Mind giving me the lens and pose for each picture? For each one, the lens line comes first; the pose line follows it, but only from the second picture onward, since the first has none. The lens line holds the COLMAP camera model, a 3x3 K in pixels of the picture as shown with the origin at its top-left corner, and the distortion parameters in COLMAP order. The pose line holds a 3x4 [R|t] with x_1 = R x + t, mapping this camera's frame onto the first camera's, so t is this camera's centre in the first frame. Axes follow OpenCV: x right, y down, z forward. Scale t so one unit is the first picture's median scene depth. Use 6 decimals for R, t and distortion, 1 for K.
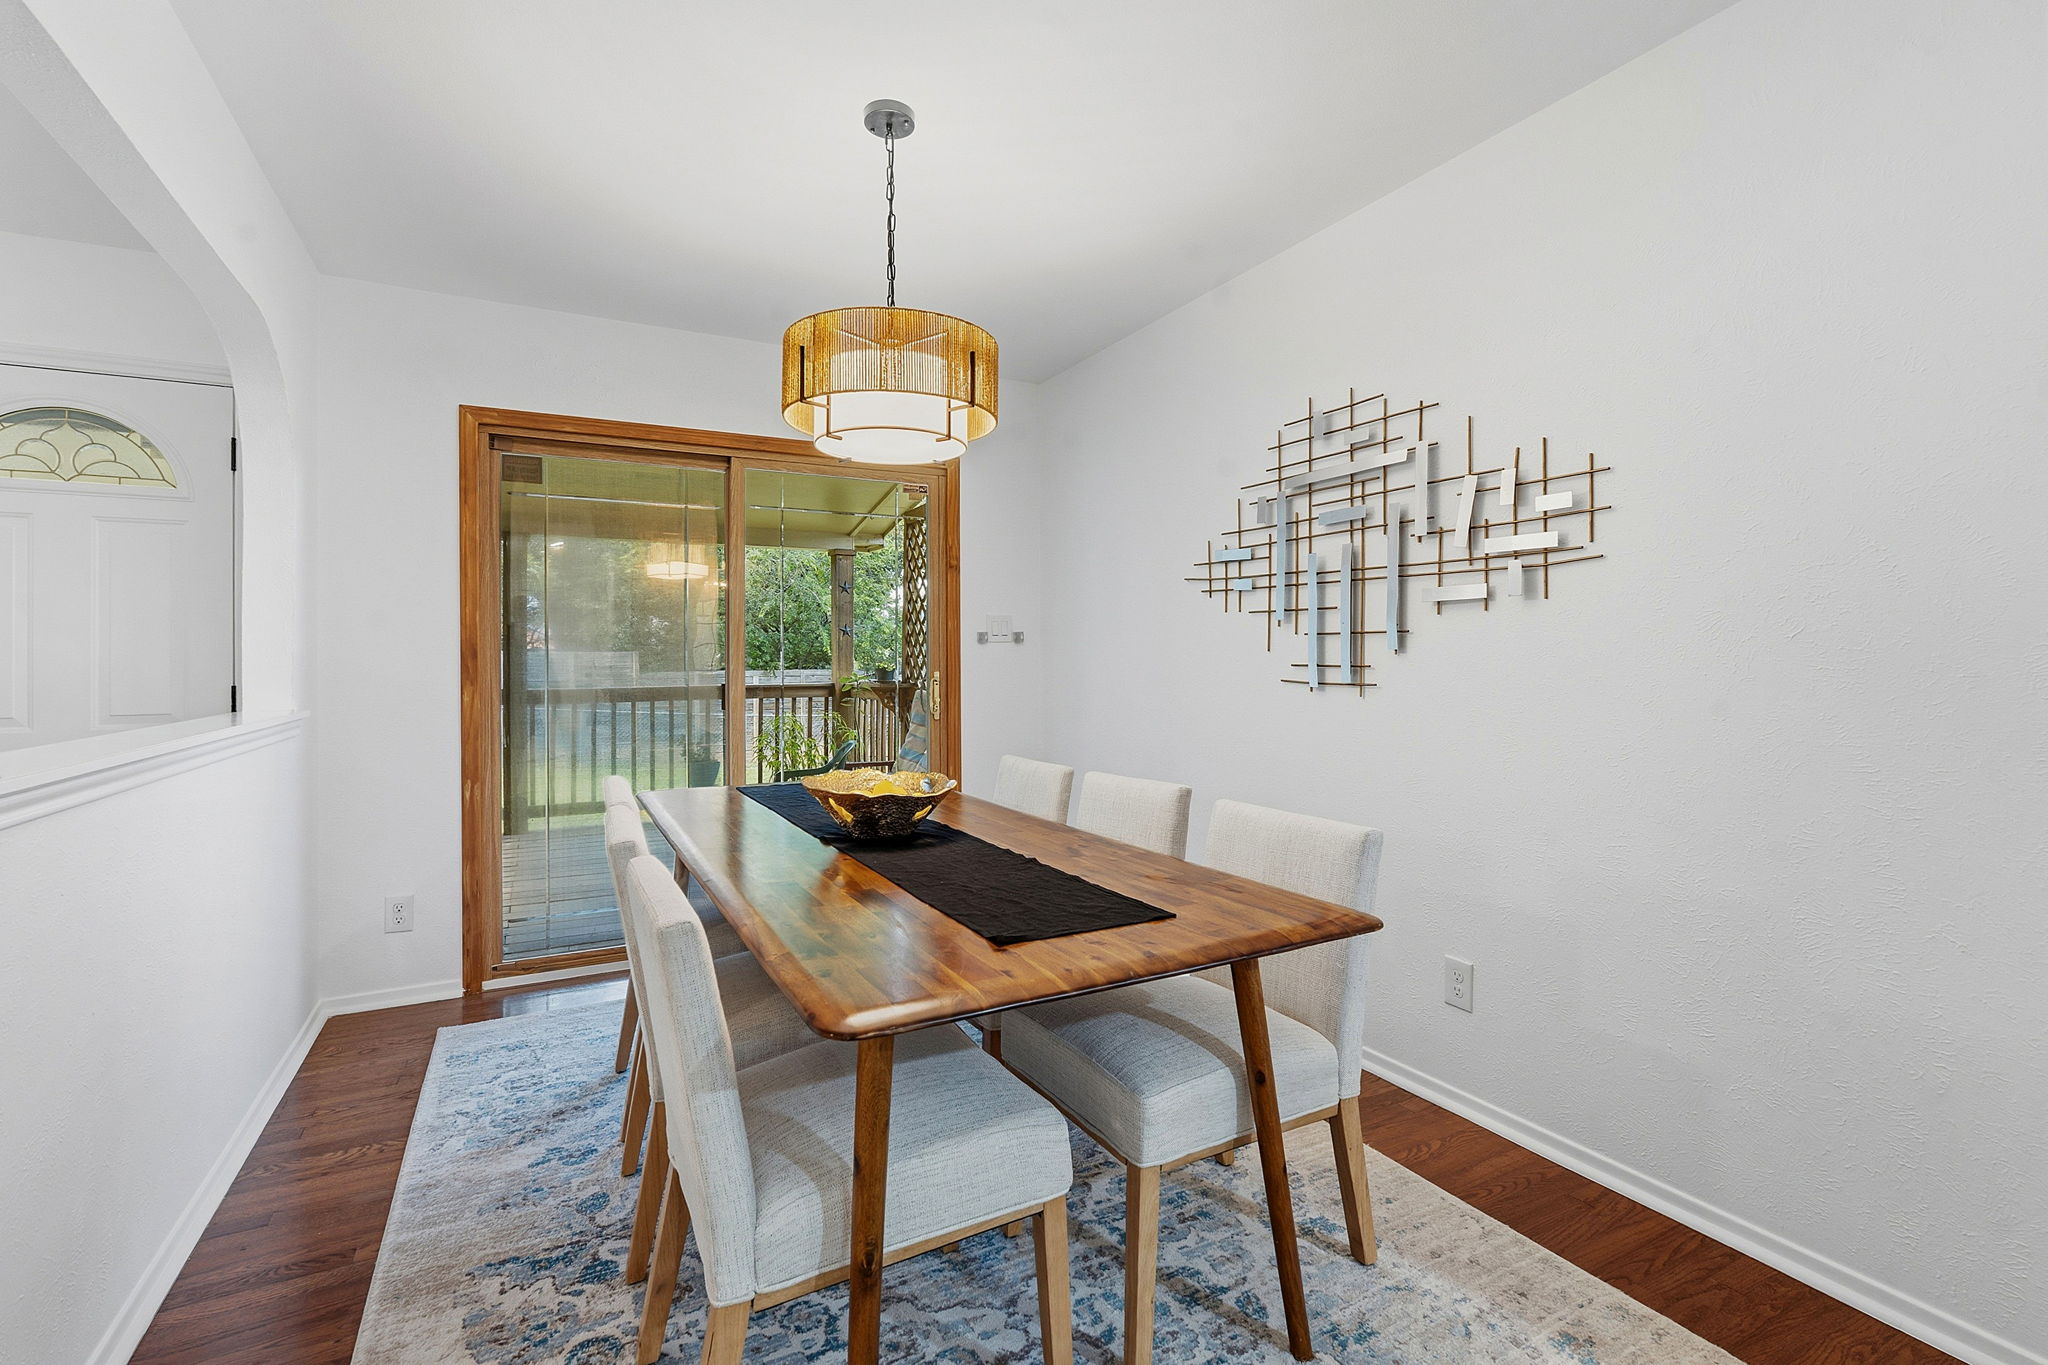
lens RADIAL K [[913.8, 0, 1026.3], [0, 913.8, 670.0], [0, 0, 1]] dist [-0.001038, 0.000393]
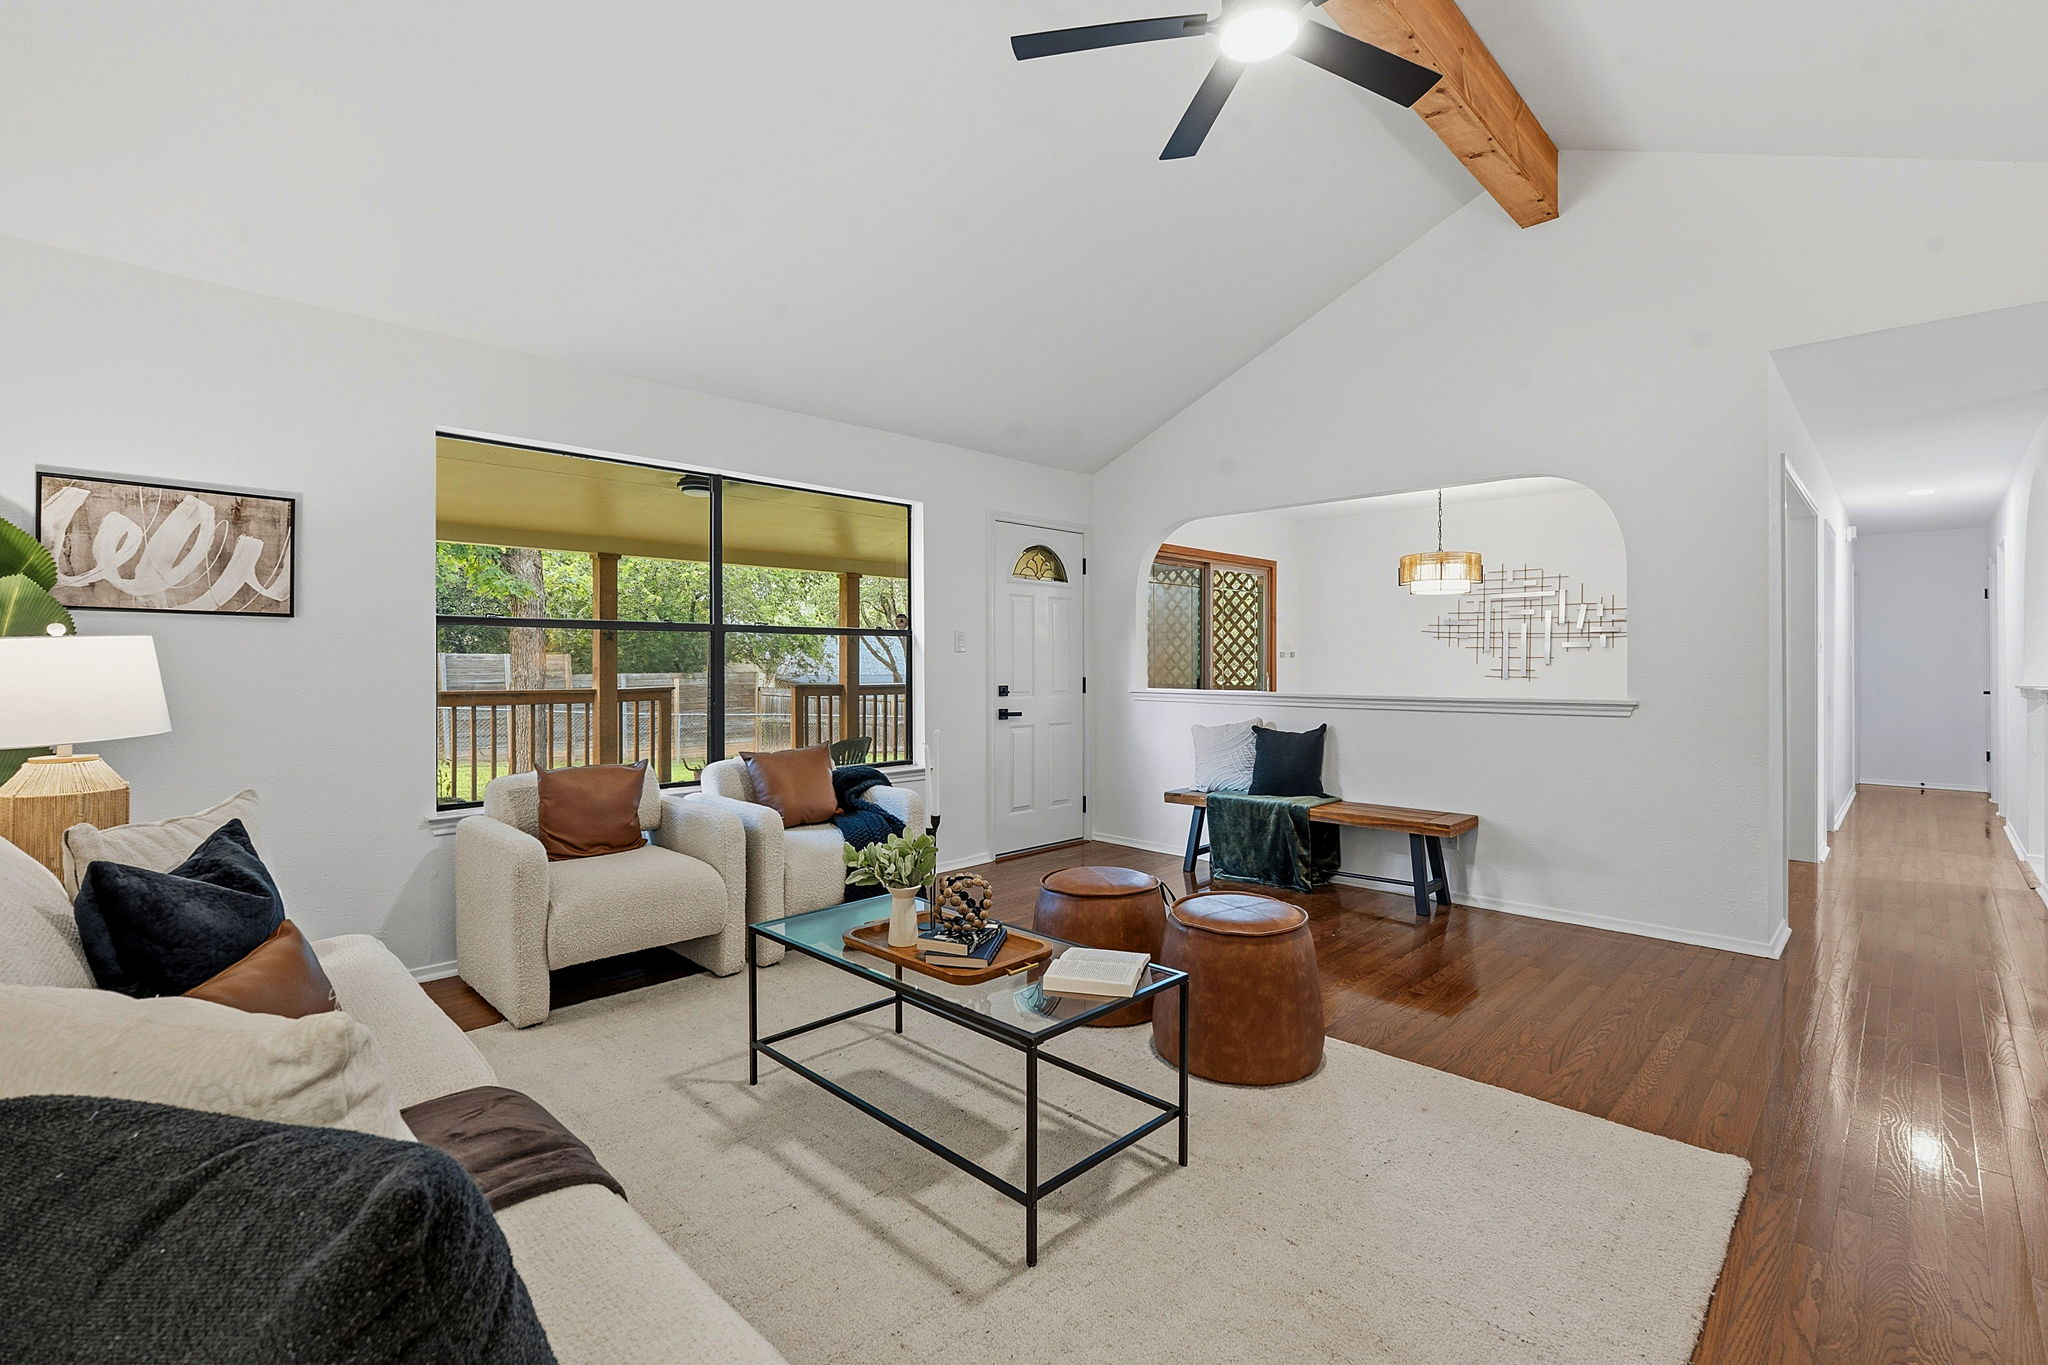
lens RADIAL K [[913.8, 0, 1026.3], [0, 913.8, 670.0], [0, 0, 1]] dist [-0.001038, 0.000393]
pose [[0.954977, -0.001773, 0.296674, -1.763394], [0.002262, 0.999997, -0.001306, -0.003928], [-0.296670, 0.001918, 0.954978, -1.063040]]
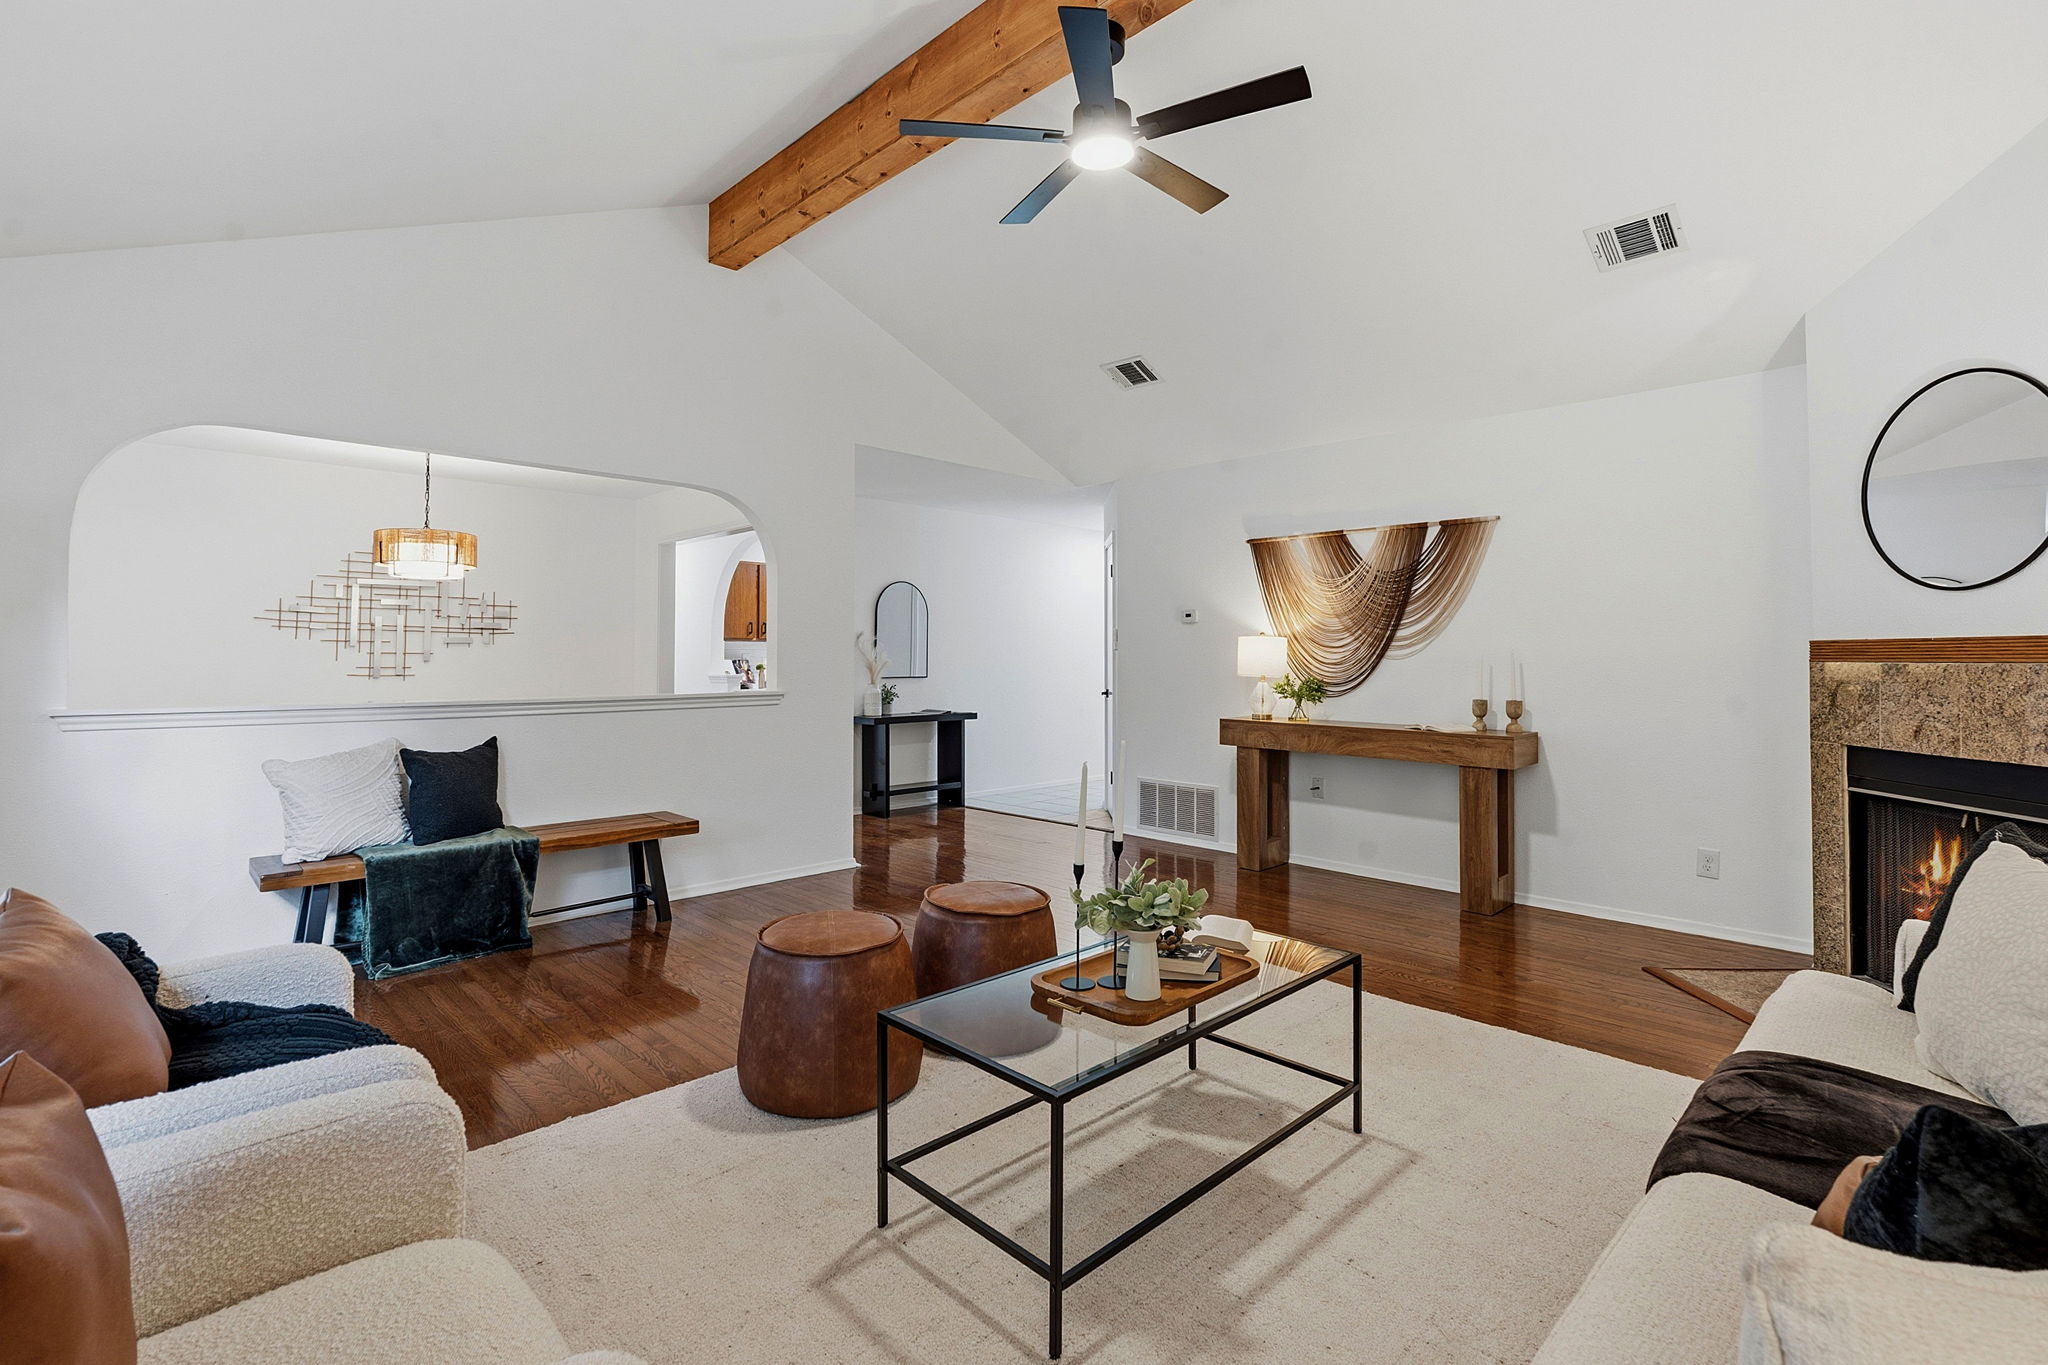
lens RADIAL K [[928.4, 0, 1030.4], [0, 928.4, 642.3], [0, 0, 1]] dist [-0.015821, 0.000049]
pose [[-0.268819, 0.017088, 0.963039, -2.308731], [0.009865, 0.999839, -0.014987, -0.016571], [-0.963140, 0.005471, -0.268944, 0.082524]]
